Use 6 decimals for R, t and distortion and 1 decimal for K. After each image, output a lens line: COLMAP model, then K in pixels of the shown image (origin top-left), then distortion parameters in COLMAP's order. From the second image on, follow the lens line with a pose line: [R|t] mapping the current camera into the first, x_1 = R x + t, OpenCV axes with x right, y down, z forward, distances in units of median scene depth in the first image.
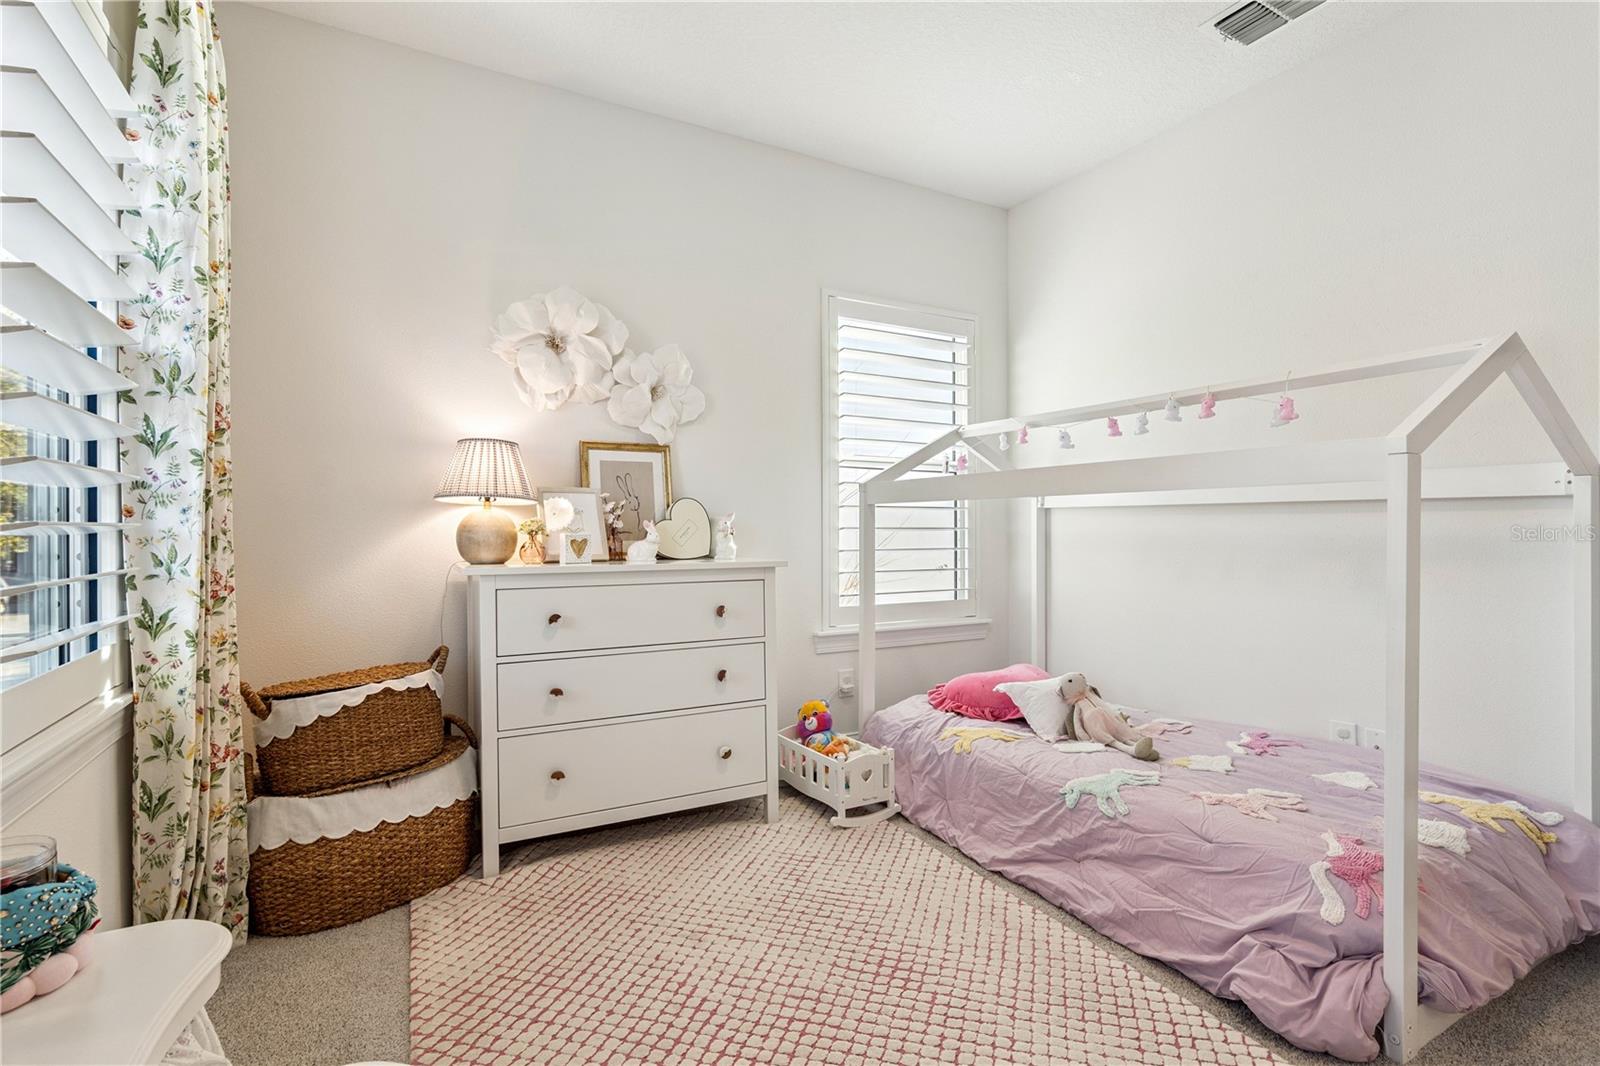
lens RADIAL K [[745.9, 0, 800.0], [0, 745.9, 533.0], [0, 0, 1]] dist [-0.029178, 0.009662]
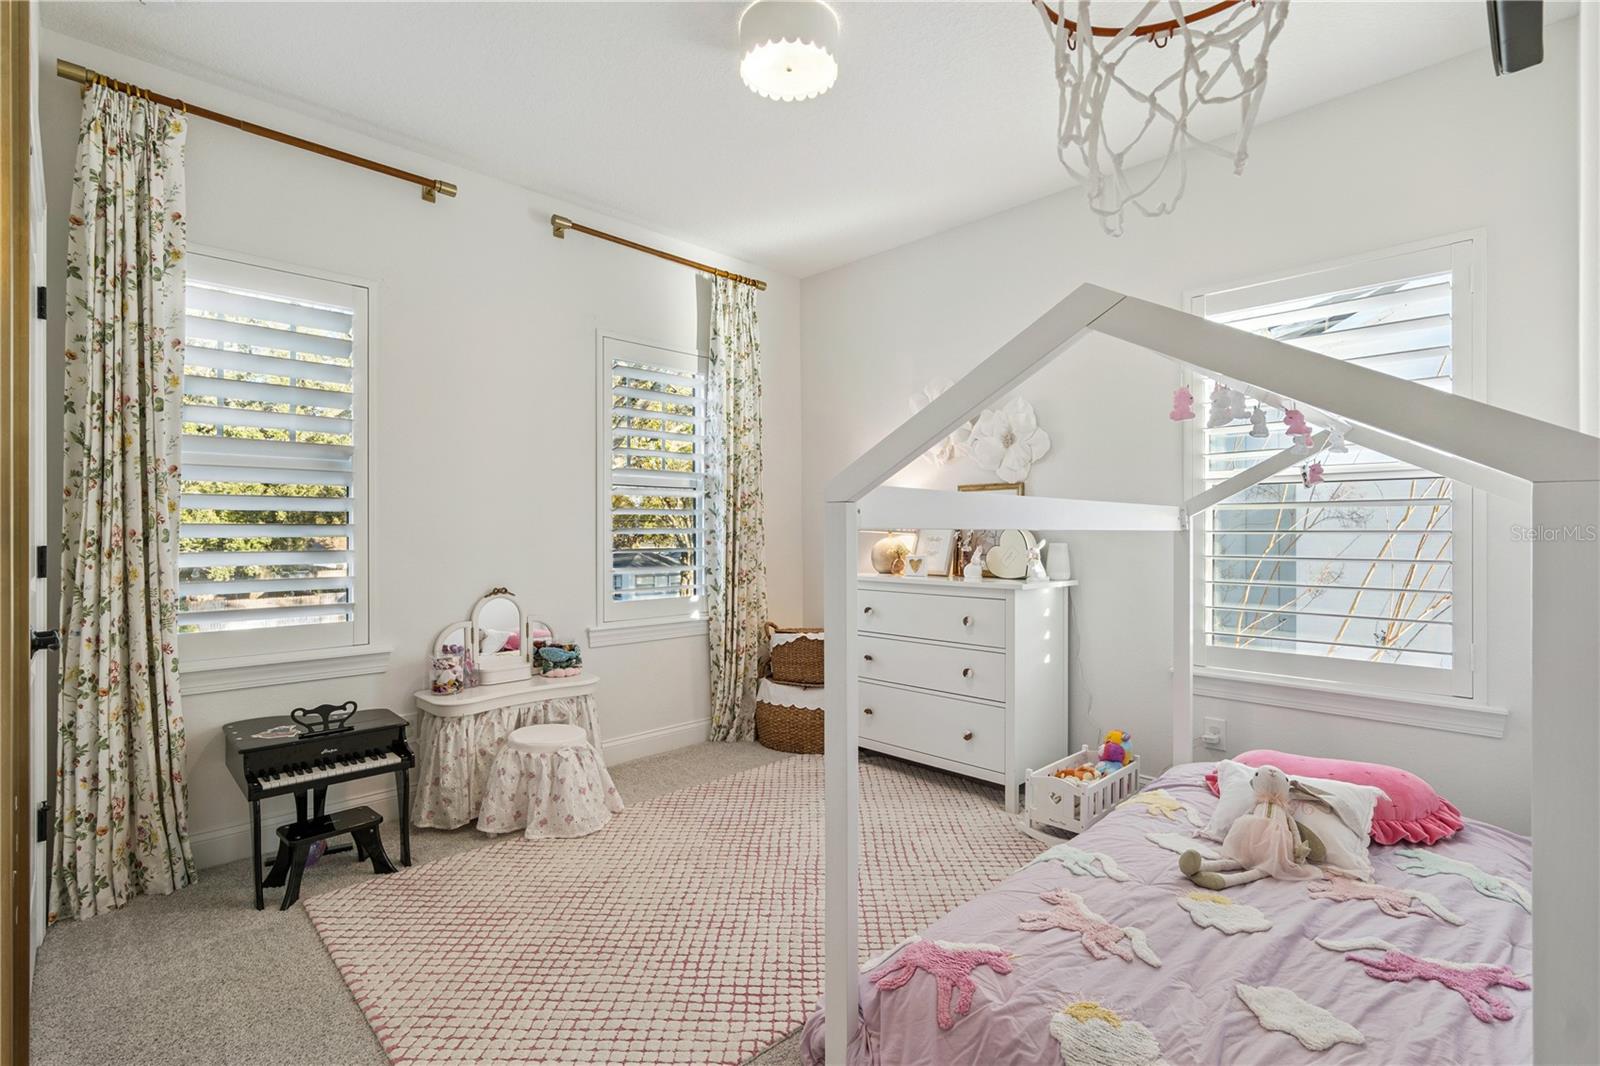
lens RADIAL K [[745.9, 0, 800.0], [0, 745.9, 533.0], [0, 0, 1]] dist [-0.029178, 0.009662]
pose [[0.277171, 0.002858, -0.960816, 1.250923], [-0.006819, 0.999976, 0.001008, -0.051198], [0.960796, 0.006272, 0.277184, 0.473931]]
